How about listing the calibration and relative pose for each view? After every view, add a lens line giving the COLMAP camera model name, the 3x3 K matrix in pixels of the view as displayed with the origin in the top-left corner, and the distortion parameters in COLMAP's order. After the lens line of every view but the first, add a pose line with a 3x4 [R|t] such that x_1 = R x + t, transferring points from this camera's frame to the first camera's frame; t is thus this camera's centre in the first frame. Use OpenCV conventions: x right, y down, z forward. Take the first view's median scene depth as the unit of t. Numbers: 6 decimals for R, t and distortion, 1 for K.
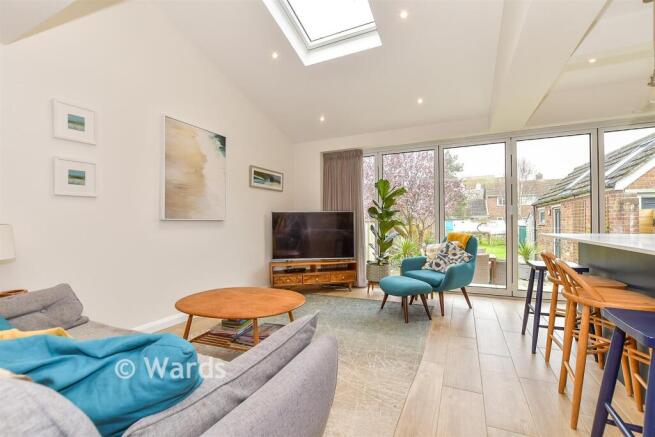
lens RADIAL K [[280.1, 0, 326.0], [0, 280.1, 220.7], [0, 0, 1]] dist [-0.023878, 0.001510]
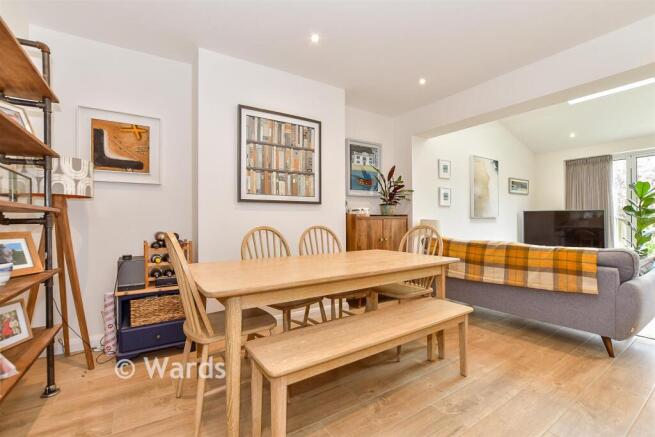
lens RADIAL K [[280.1, 0, 327.5], [0, 280.1, 217.0], [0, 0, 1]] dist [-0.023878, 0.001510]
pose [[0.856063, -0.003038, -0.516863, -0.288165], [0.002898, 0.999995, -0.001078, -0.004170], [0.516864, -0.000575, 0.856067, -0.554043]]
